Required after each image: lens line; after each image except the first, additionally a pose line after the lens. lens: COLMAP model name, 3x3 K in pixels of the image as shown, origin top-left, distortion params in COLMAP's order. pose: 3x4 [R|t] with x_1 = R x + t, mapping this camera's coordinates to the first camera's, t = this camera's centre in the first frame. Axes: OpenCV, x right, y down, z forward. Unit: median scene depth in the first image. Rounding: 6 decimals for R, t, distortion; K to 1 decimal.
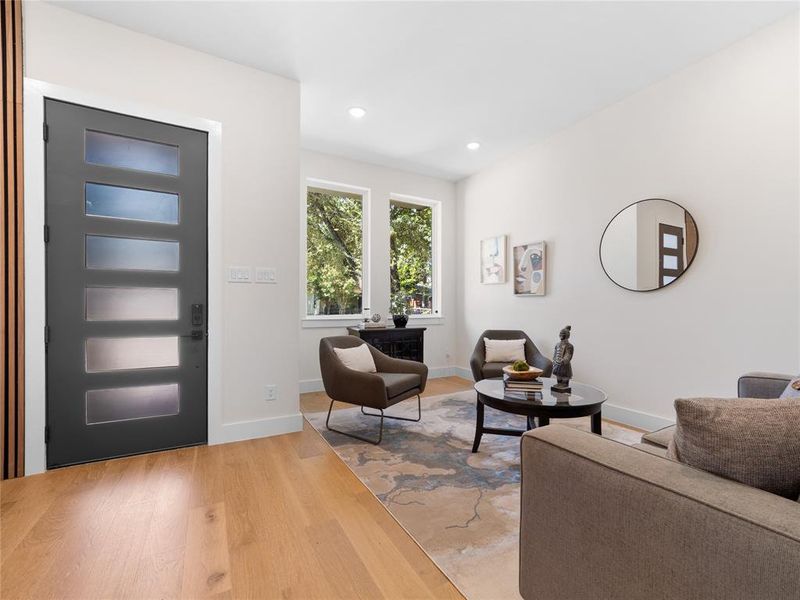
lens RADIAL K [[346.4, 0, 396.6], [0, 346.4, 304.3], [0, 0, 1]] dist [-0.002604, 0.004857]
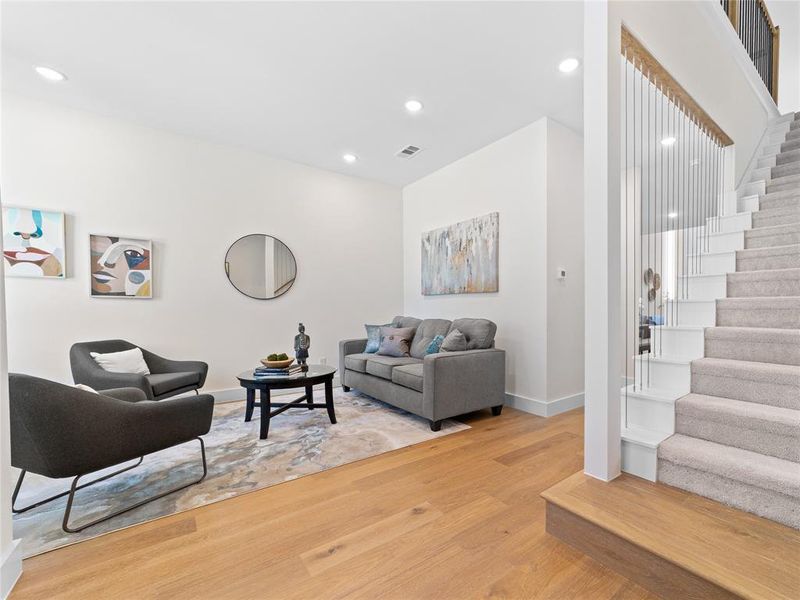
lens RADIAL K [[356.2, 0, 451.5], [0, 356.2, 296.3], [0, 0, 1]] dist [0.001303, 0.000458]
pose [[-0.178073, 0.041717, 0.983133, -0.617720], [0.000762, 0.999107, -0.042256, 0.008250], [-0.984017, -0.006776, -0.177946, 0.361959]]
